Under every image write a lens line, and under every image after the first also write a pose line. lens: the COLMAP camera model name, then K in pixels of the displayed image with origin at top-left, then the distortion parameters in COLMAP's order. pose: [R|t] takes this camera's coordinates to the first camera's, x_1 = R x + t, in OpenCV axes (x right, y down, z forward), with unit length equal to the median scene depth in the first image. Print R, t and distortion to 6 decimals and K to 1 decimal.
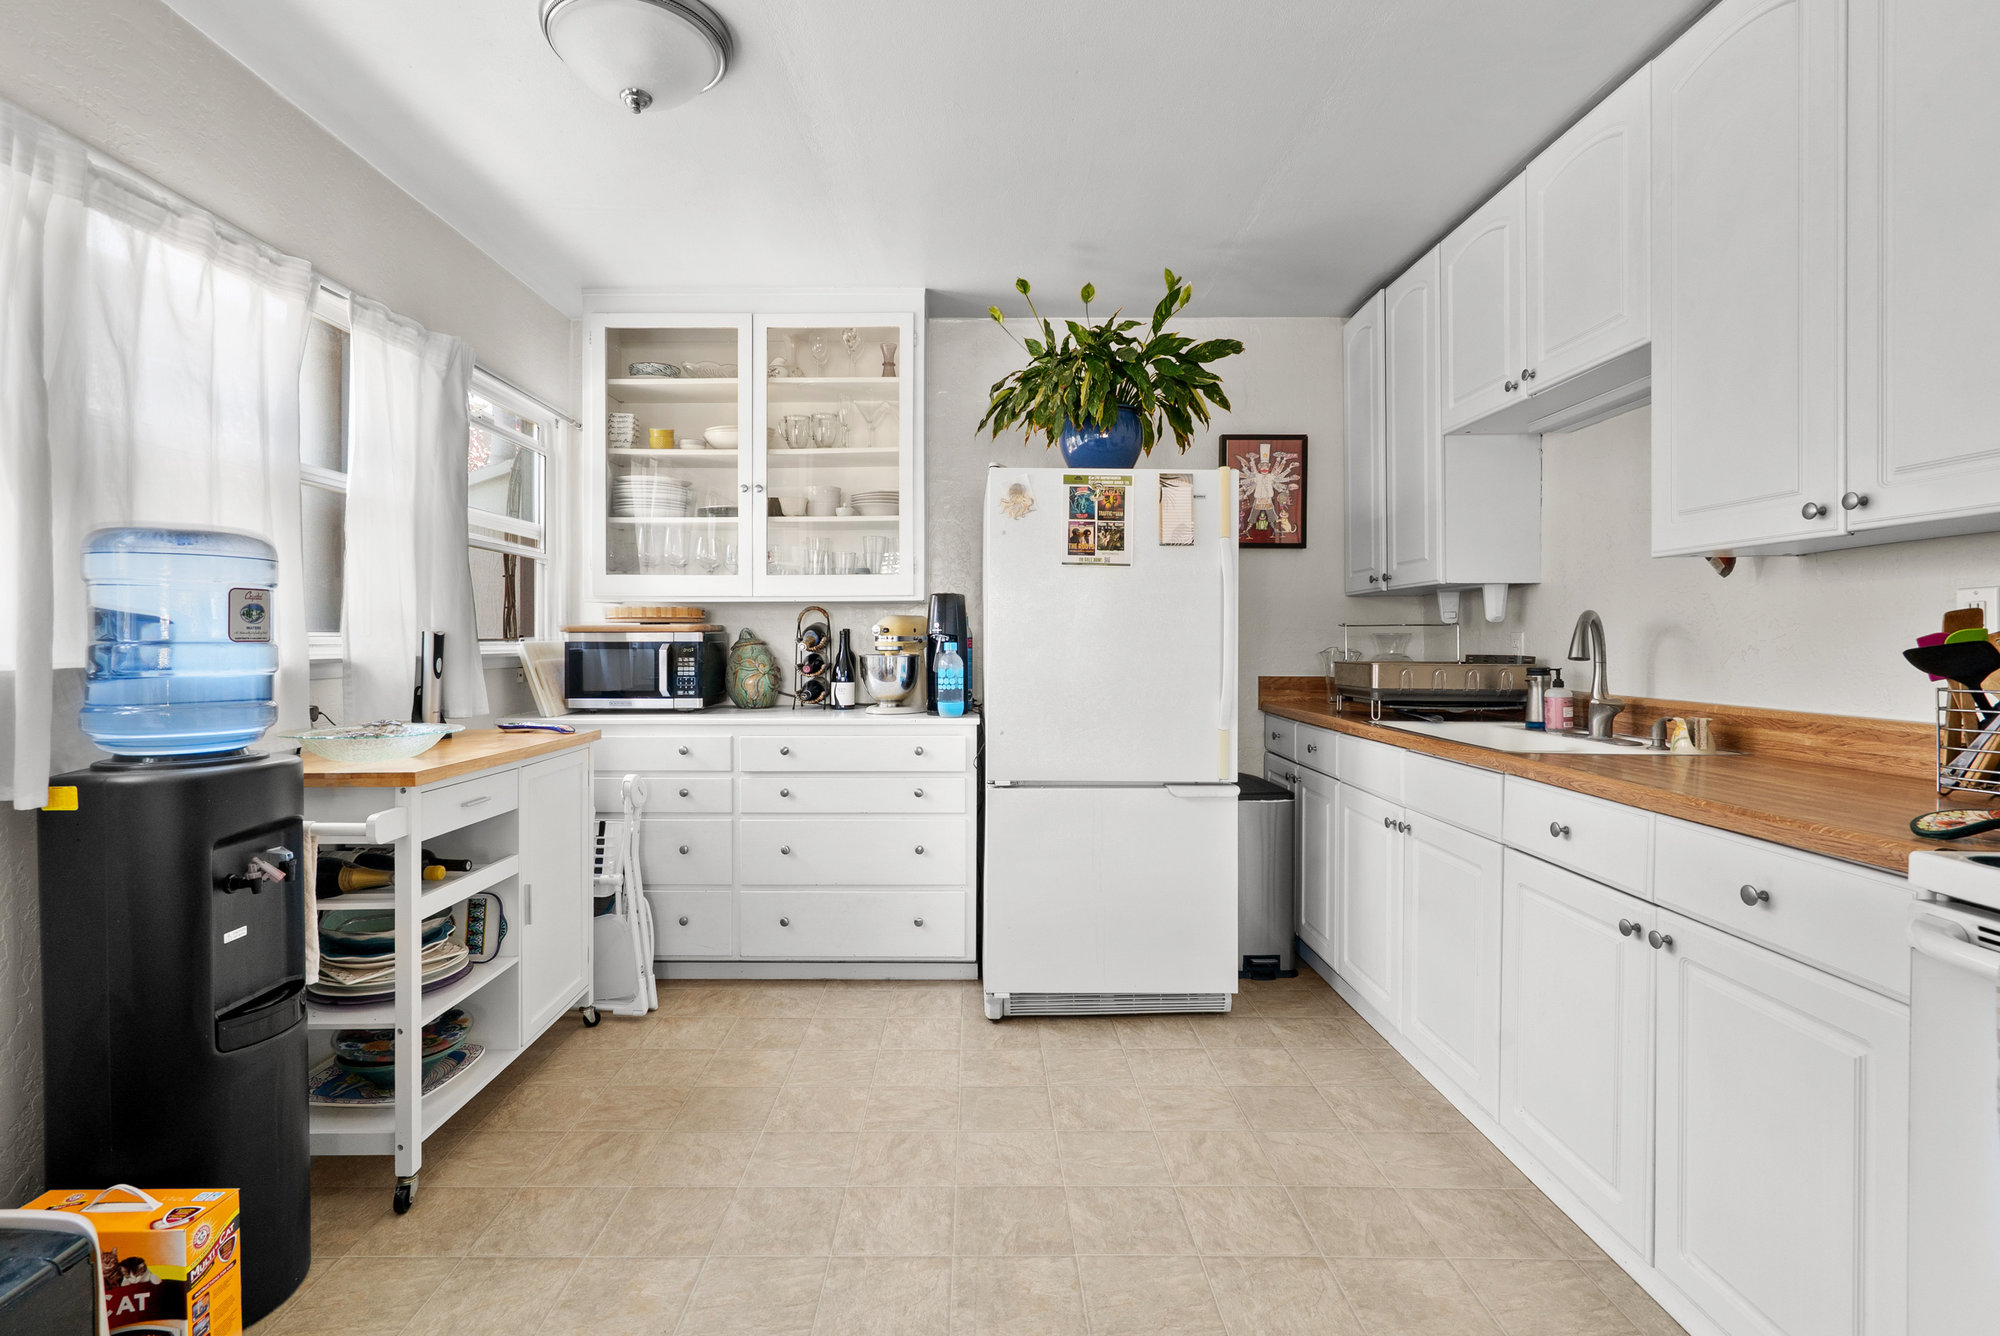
lens RADIAL K [[938.6, 0, 1023.0], [0, 938.6, 663.0], [0, 0, 1]] dist [-0.033229, 0.000692]
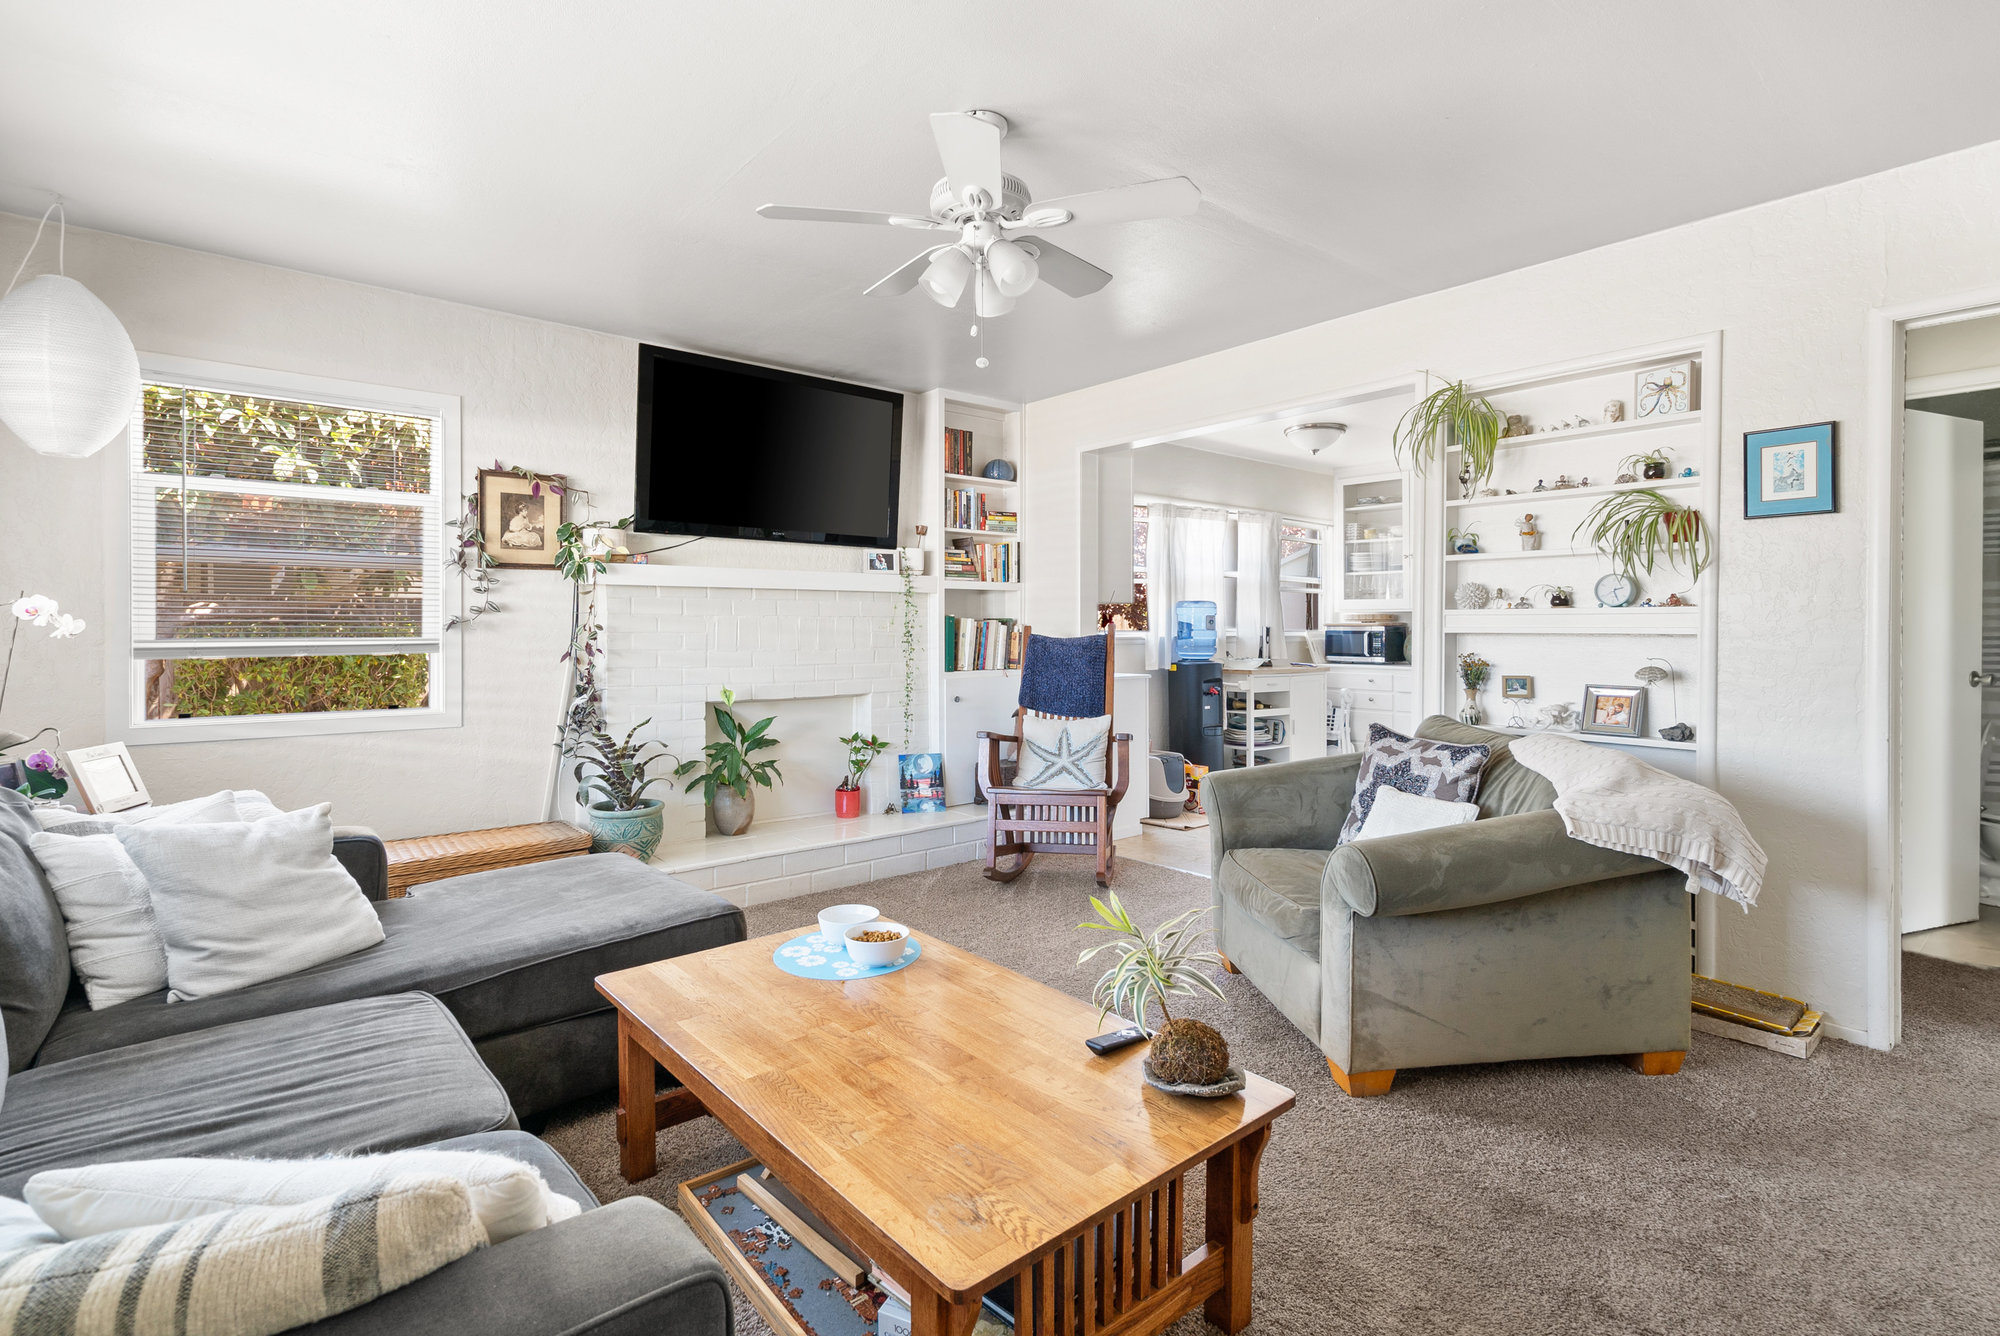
lens RADIAL K [[938.6, 0, 1023.0], [0, 938.6, 663.0], [0, 0, 1]] dist [-0.033229, 0.000692]
pose [[0.625626, 0.003246, -0.780116, 1.221500], [-0.006503, 0.999978, -0.001054, 0.090349], [0.780096, 0.005733, 0.625634, -1.464489]]
